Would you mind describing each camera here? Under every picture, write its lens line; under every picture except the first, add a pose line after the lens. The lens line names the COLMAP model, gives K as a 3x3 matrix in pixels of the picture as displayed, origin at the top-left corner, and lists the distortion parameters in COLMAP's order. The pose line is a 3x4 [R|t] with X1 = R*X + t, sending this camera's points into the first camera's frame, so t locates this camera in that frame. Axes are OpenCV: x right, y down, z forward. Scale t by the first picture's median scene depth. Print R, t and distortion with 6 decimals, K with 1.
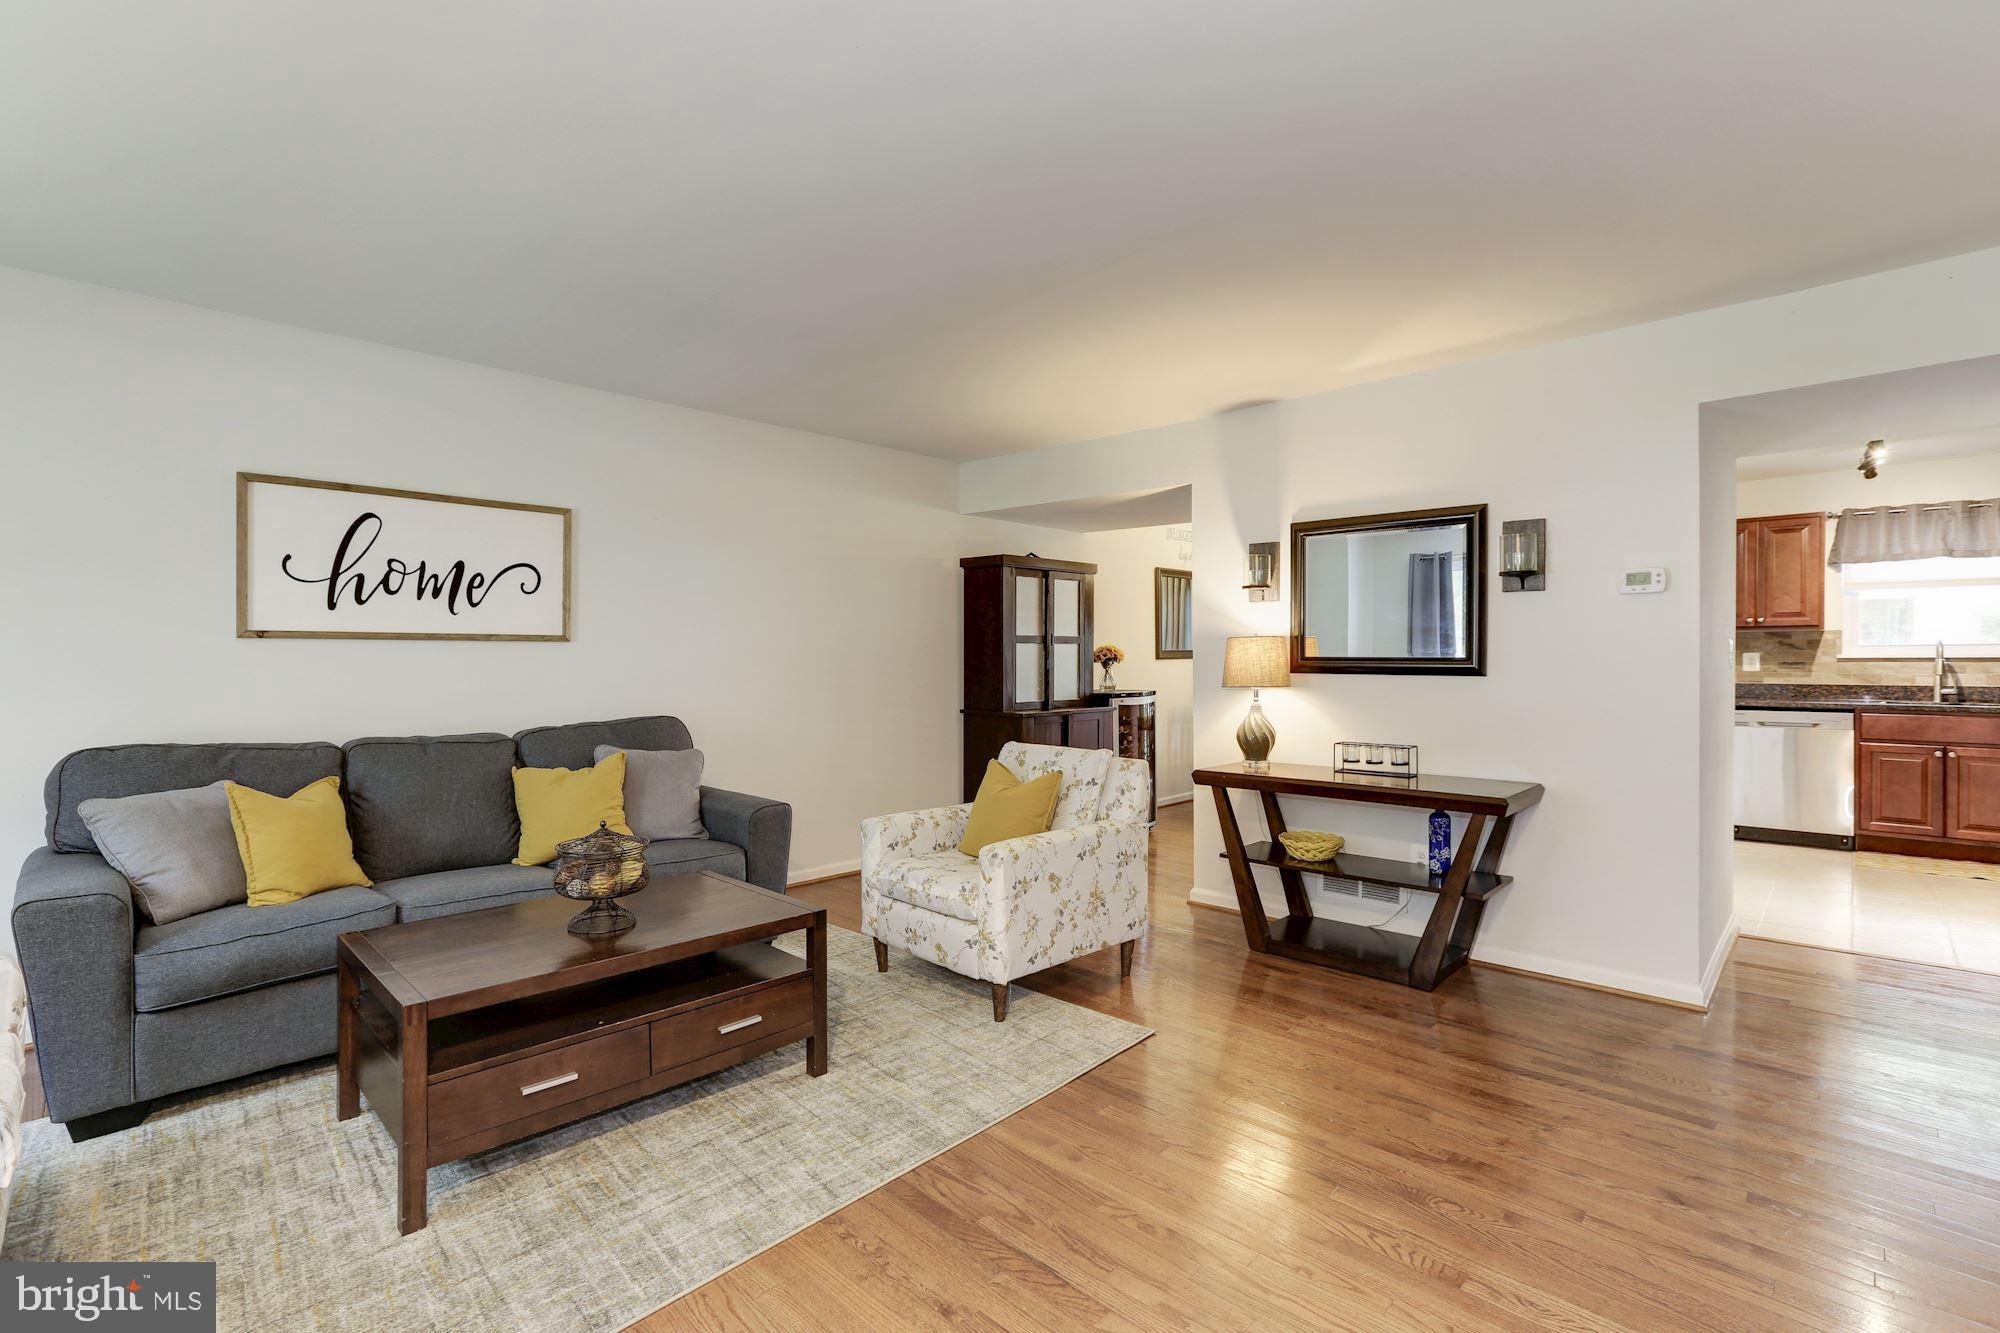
lens RADIAL K [[903.0, 0, 1003.6], [0, 903.0, 661.8], [0, 0, 1]] dist [-0.035554, 0.016320]
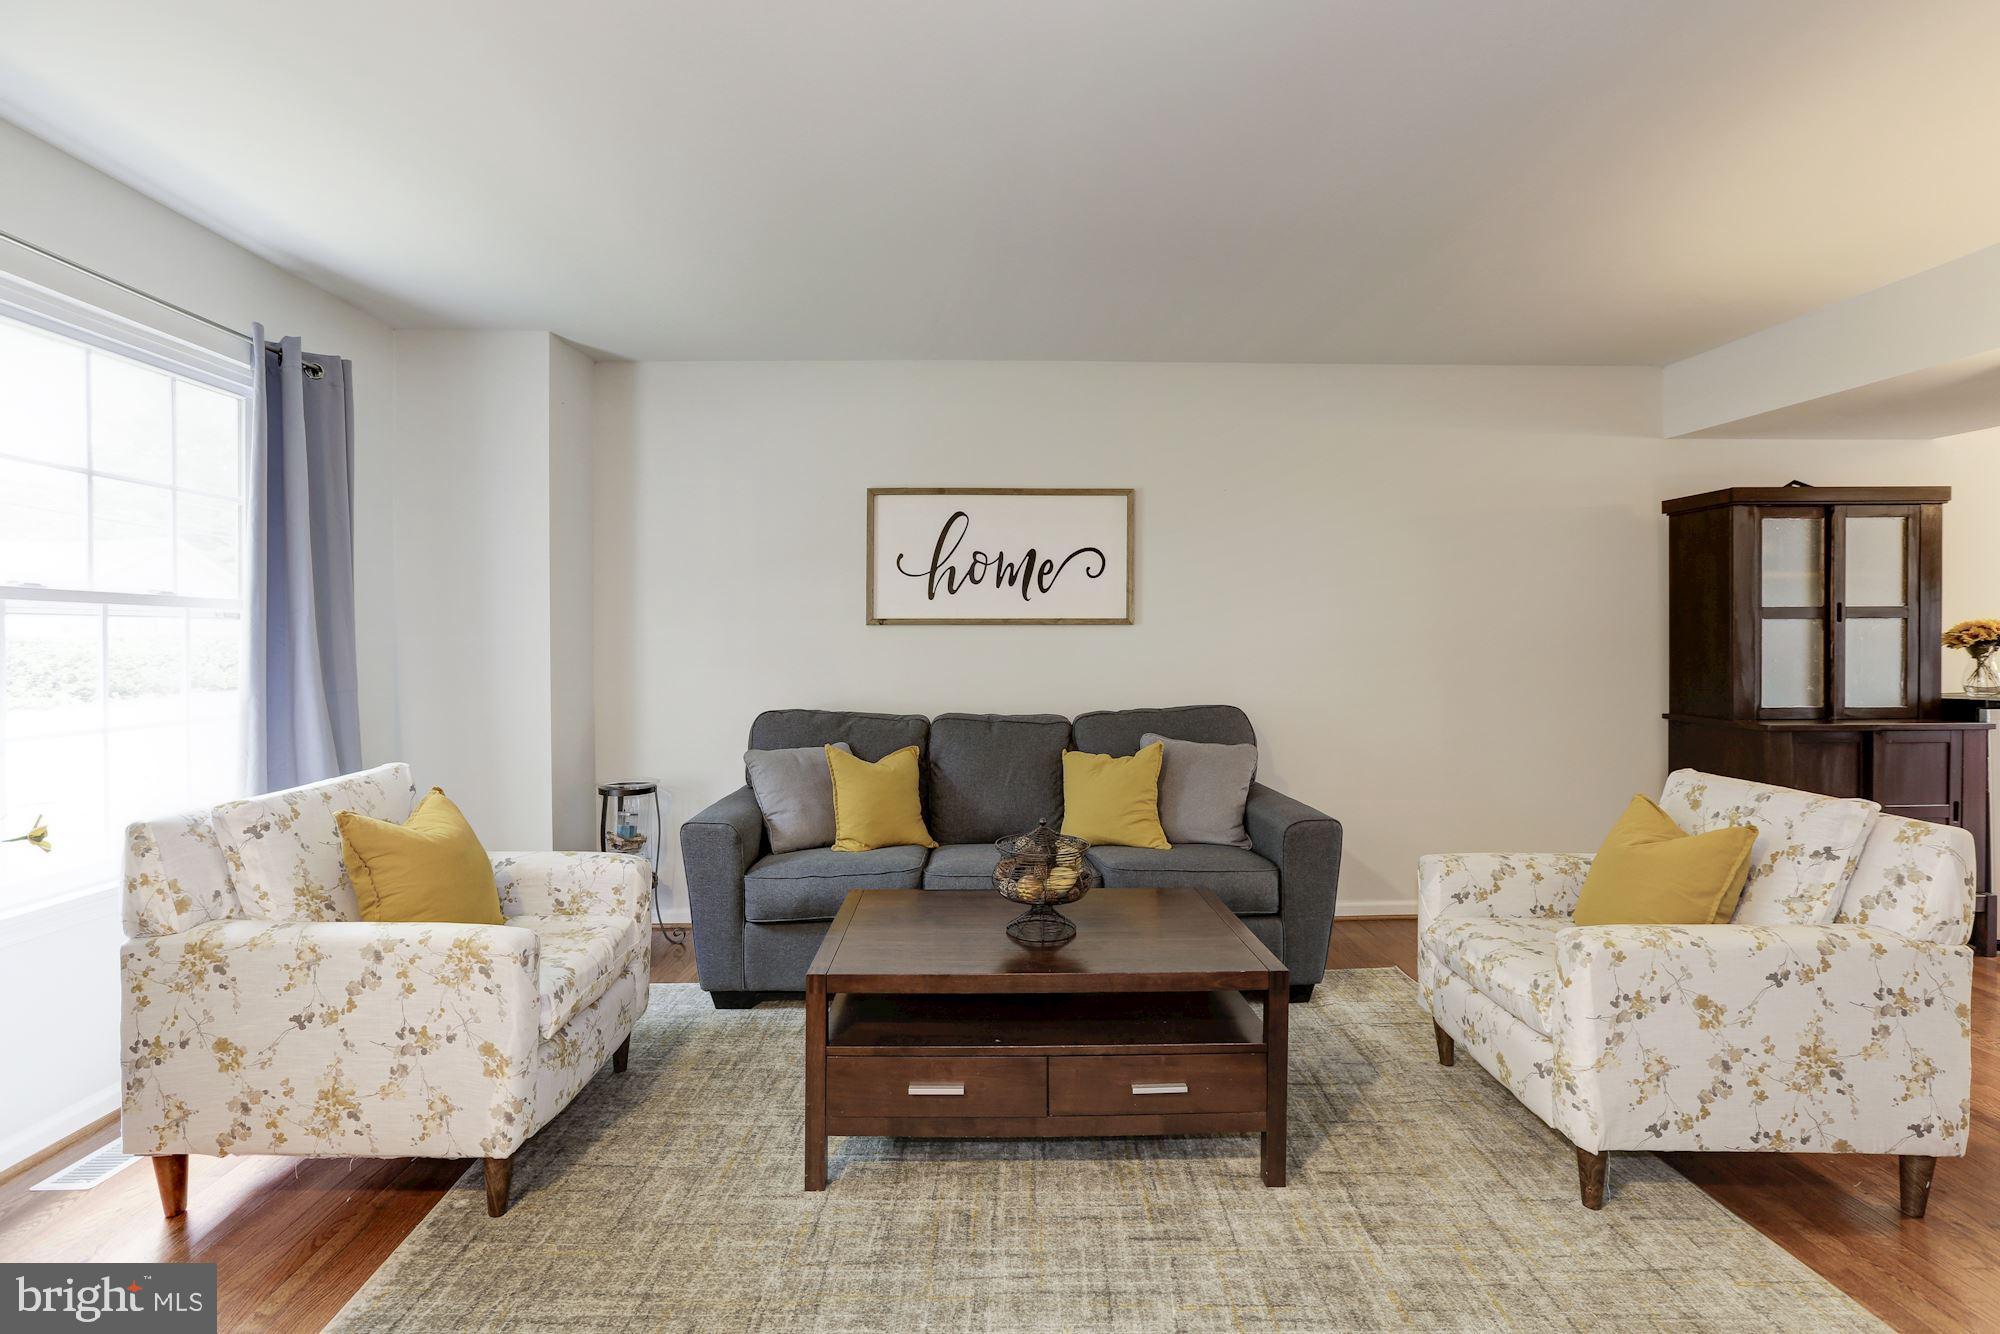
lens RADIAL K [[913.2, 0, 996.4], [0, 913.2, 646.4], [0, 0, 1]] dist [-0.045178, 0.024072]
pose [[0.709668, 0.001192, -0.704535, 0.132580], [-0.002320, 0.999997, -0.000644, 0.002405], [0.704532, 0.002092, 0.709669, 0.230707]]
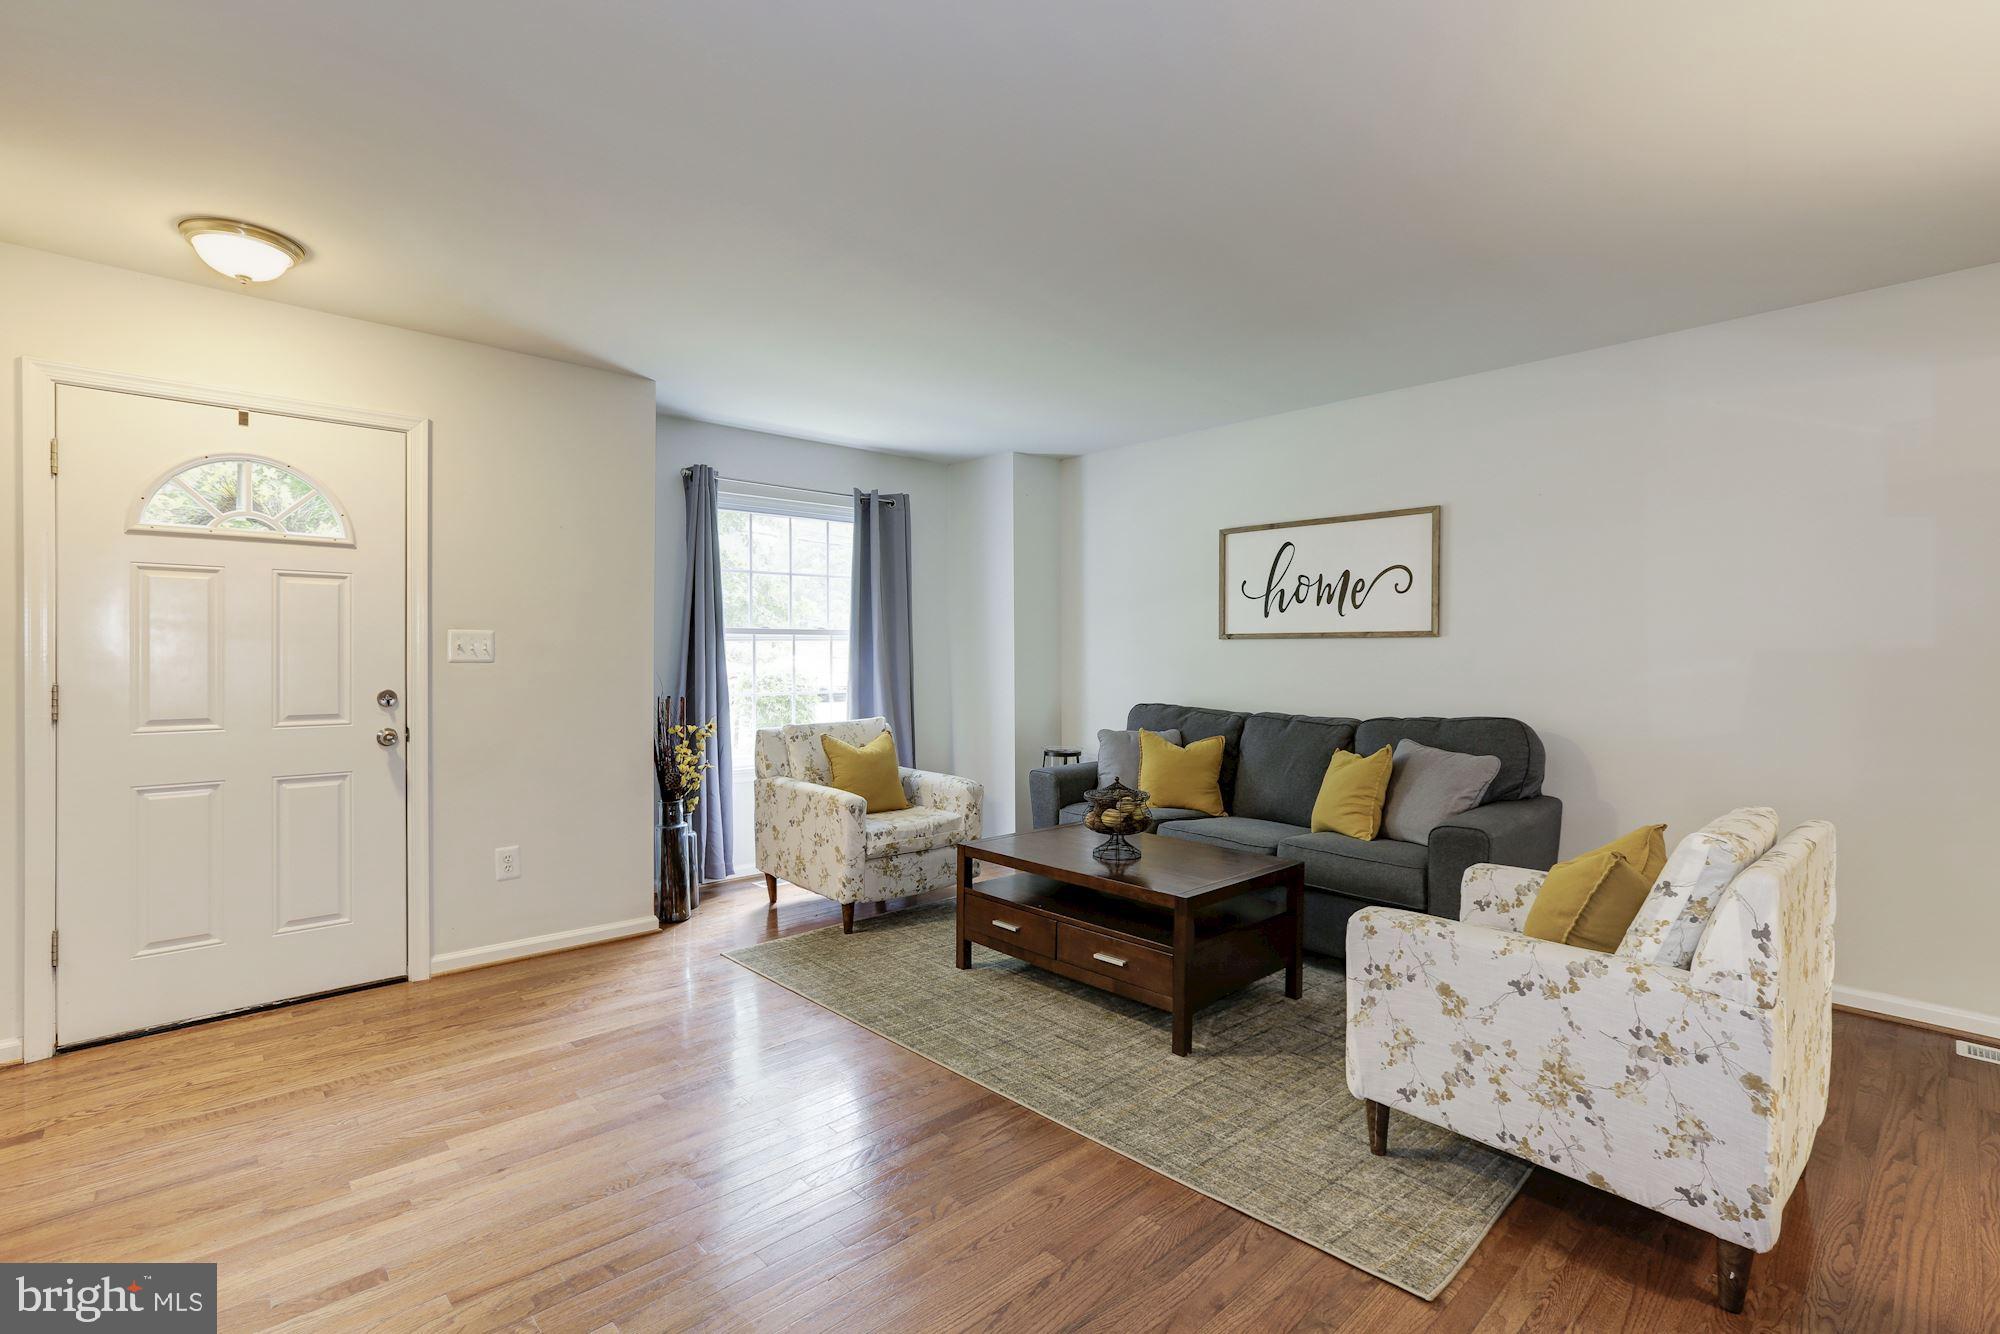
lens RADIAL K [[919.4, 0, 990.2], [0, 919.4, 656.5], [0, 0, 1]] dist [-0.067639, 0.045908]
pose [[-0.062392, 0.003599, -0.998045, 0.683783], [-0.007013, 0.999967, 0.004044, -0.001264], [0.998027, 0.007252, -0.062365, 0.676399]]
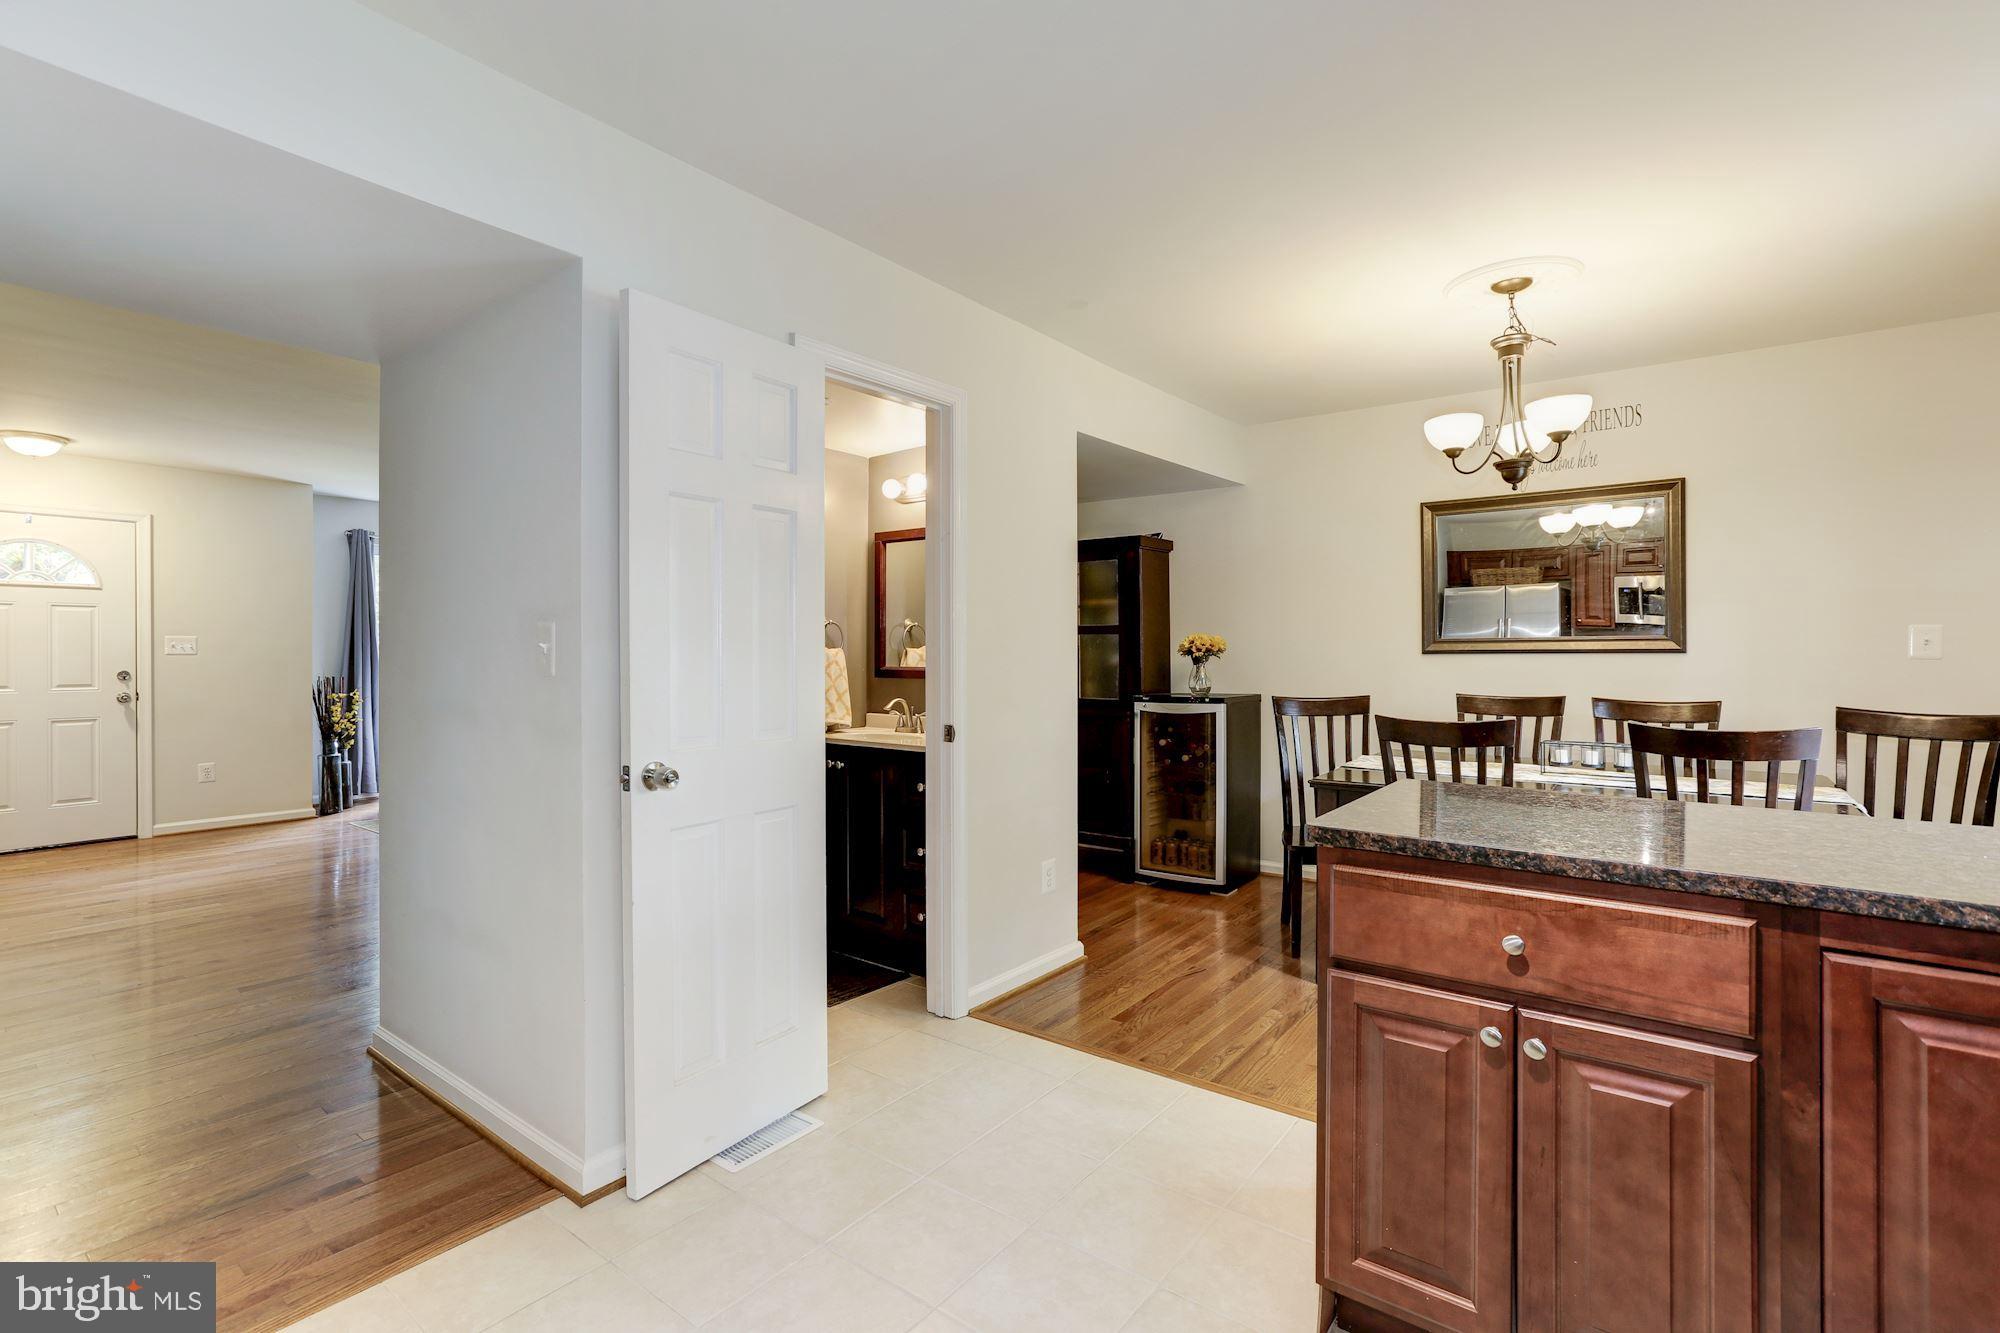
lens RADIAL K [[926.5, 0, 1004.3], [0, 926.5, 650.4], [0, 0, 1]] dist [-0.037051, 0.017624]
pose [[0.111783, 0.005629, -0.993717, 1.600081], [-0.005579, 0.999972, 0.005036, -0.012677], [0.993717, 0.004981, 0.111811, 1.391096]]
